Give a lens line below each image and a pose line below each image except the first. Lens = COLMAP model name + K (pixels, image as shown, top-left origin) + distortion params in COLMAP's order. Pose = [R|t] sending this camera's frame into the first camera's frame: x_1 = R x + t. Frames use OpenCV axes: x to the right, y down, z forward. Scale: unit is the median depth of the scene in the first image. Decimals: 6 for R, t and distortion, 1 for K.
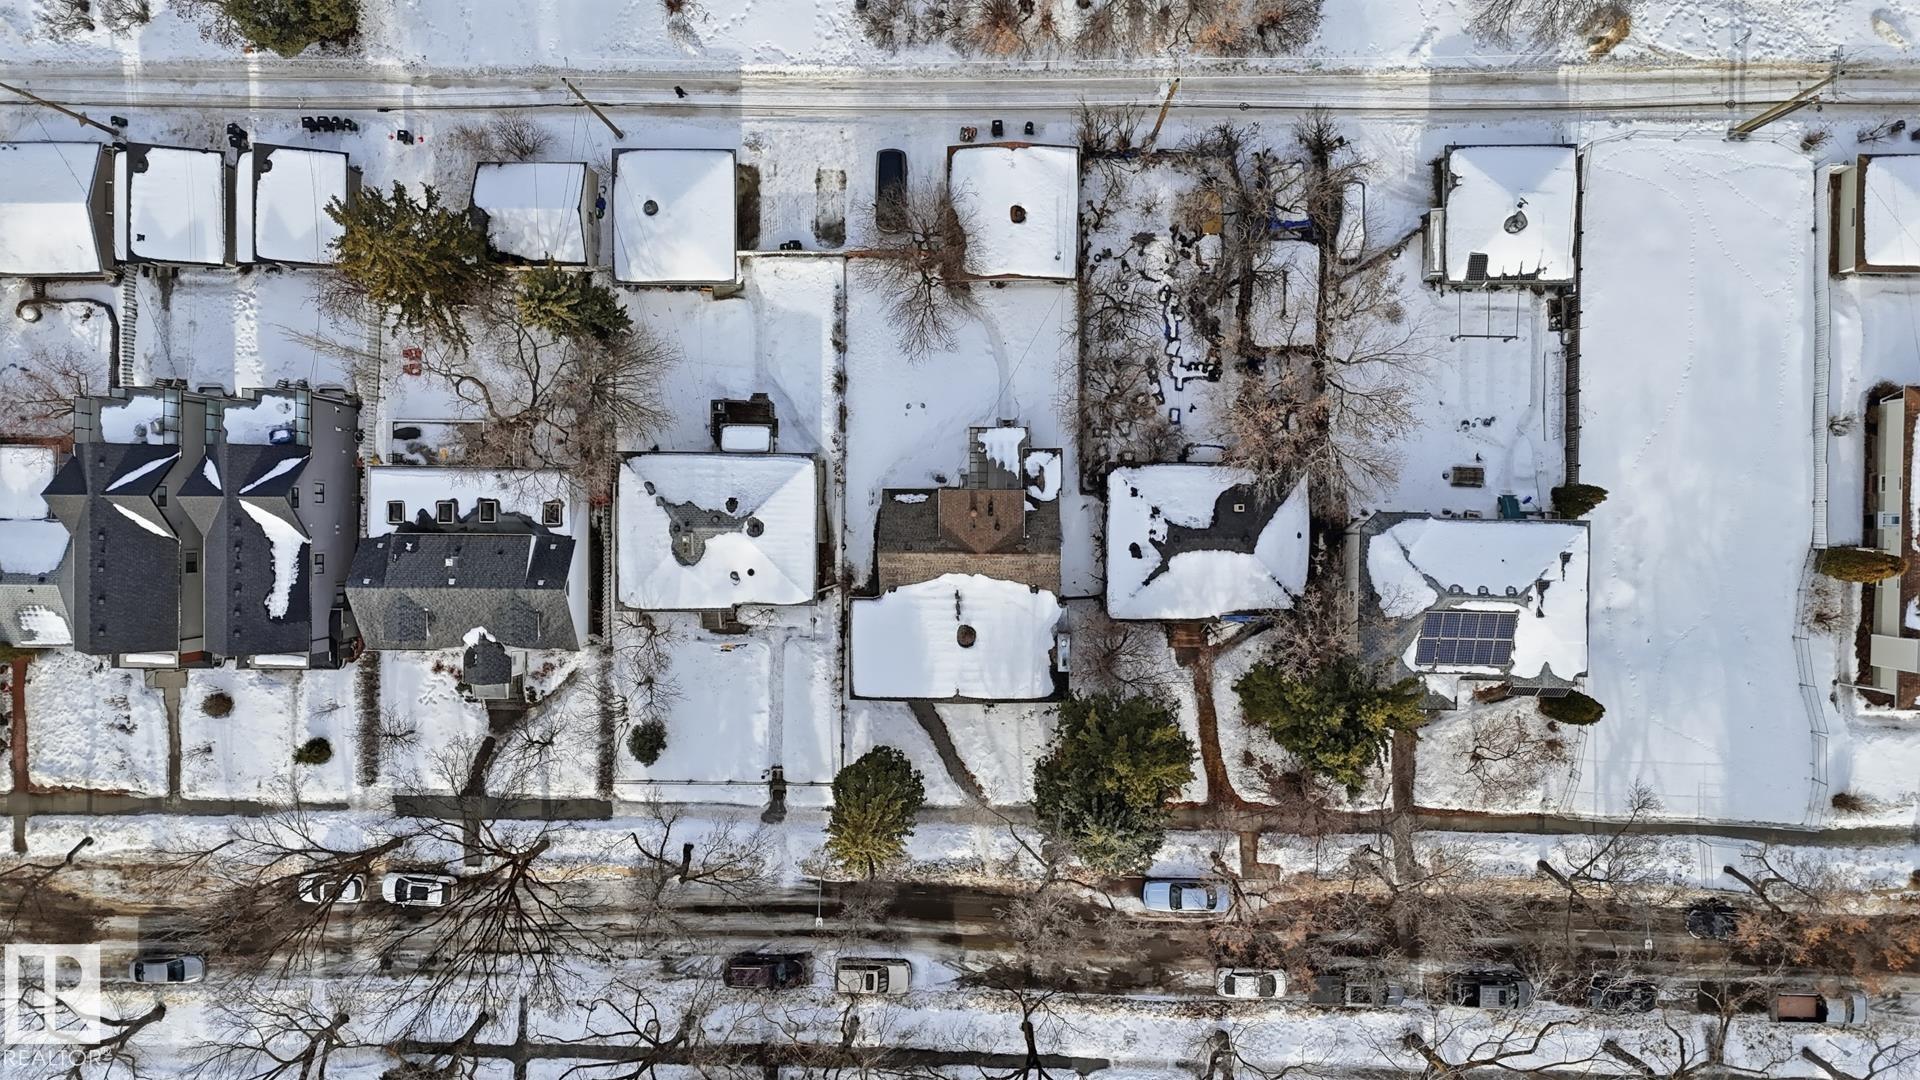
lens RADIAL K [[1390.1, 0, 960.0], [0, 1390.1, 540.0], [0, 0, 1]] dist [0.003934, 0.000611]
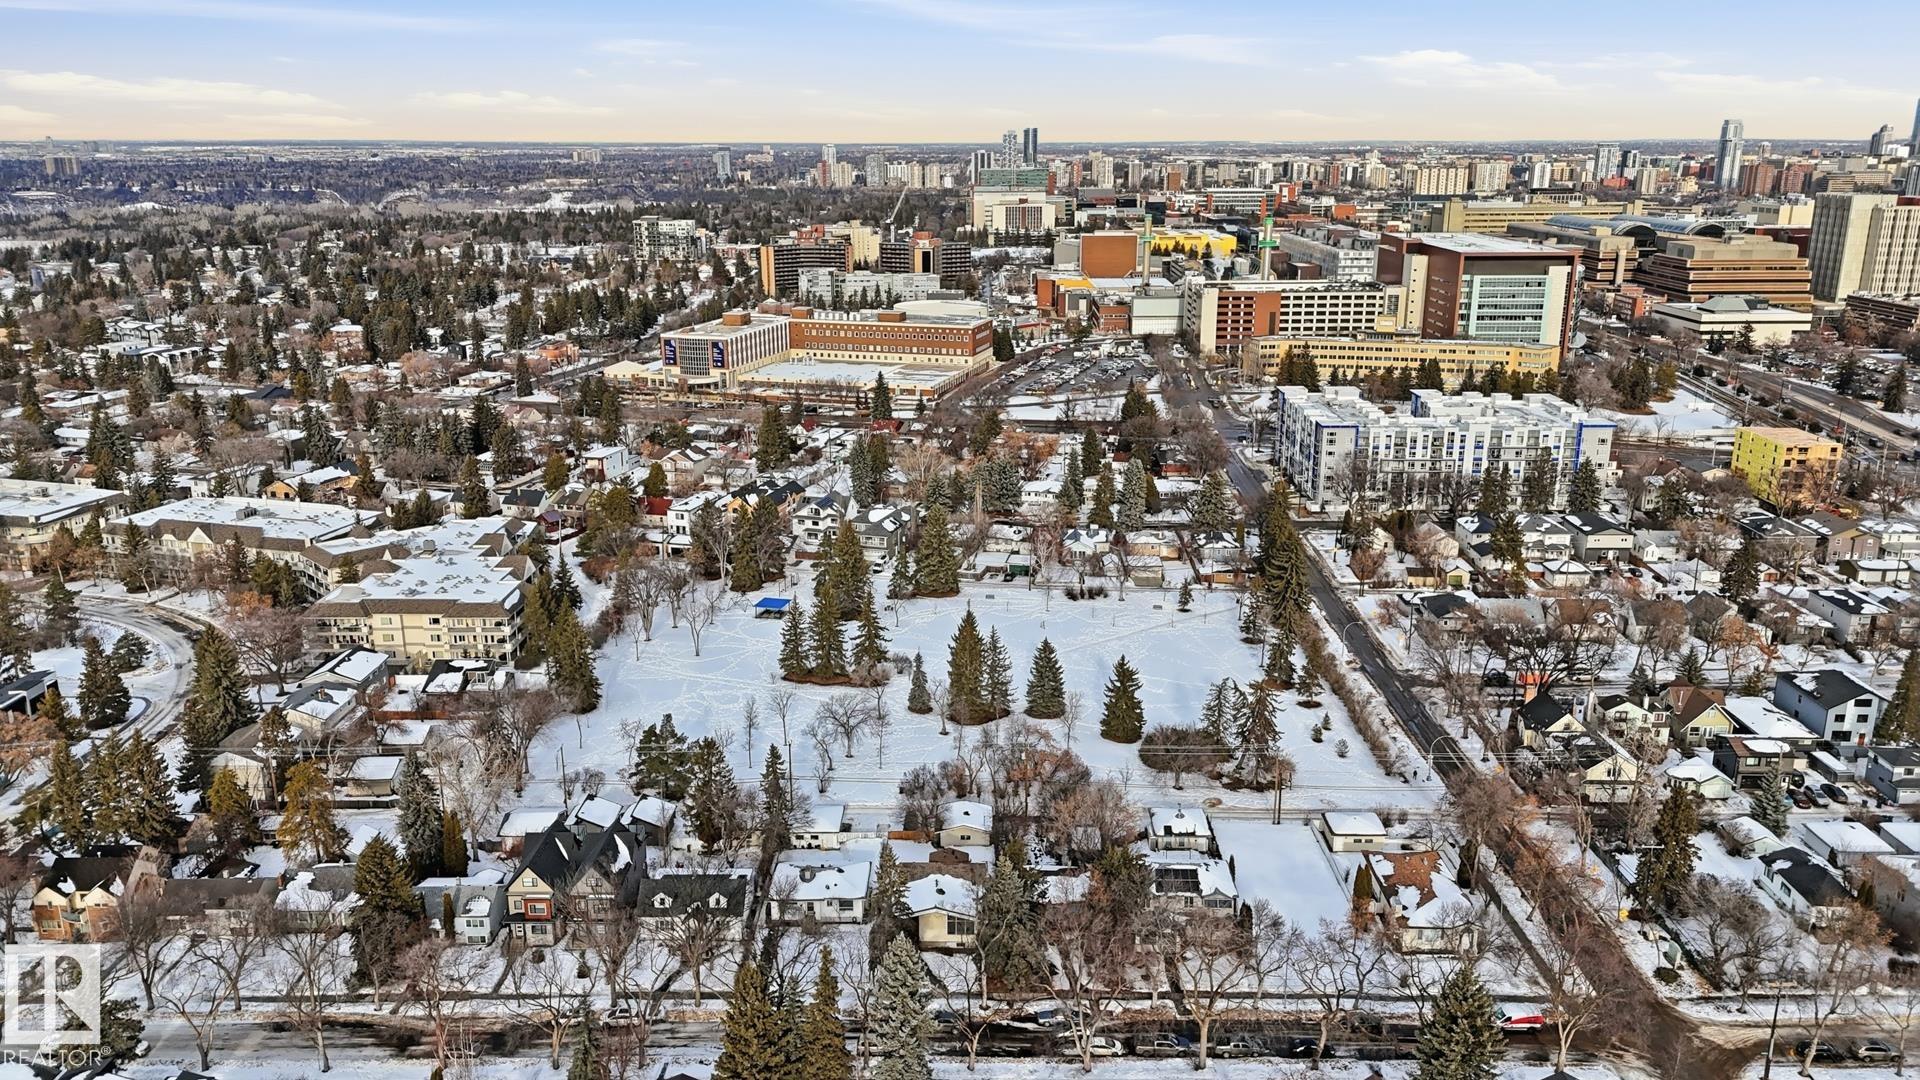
lens RADIAL K [[1390.1, 0, 960.0], [0, 1390.1, 540.0], [0, 0, 1]] dist [0.003934, 0.000611]
pose [[0.999339, 0.036254, 0.002676, 0.008599], [-0.006872, 0.260689, -0.965398, 1.806481], [-0.035697, 0.964742, 0.260765, -0.036579]]
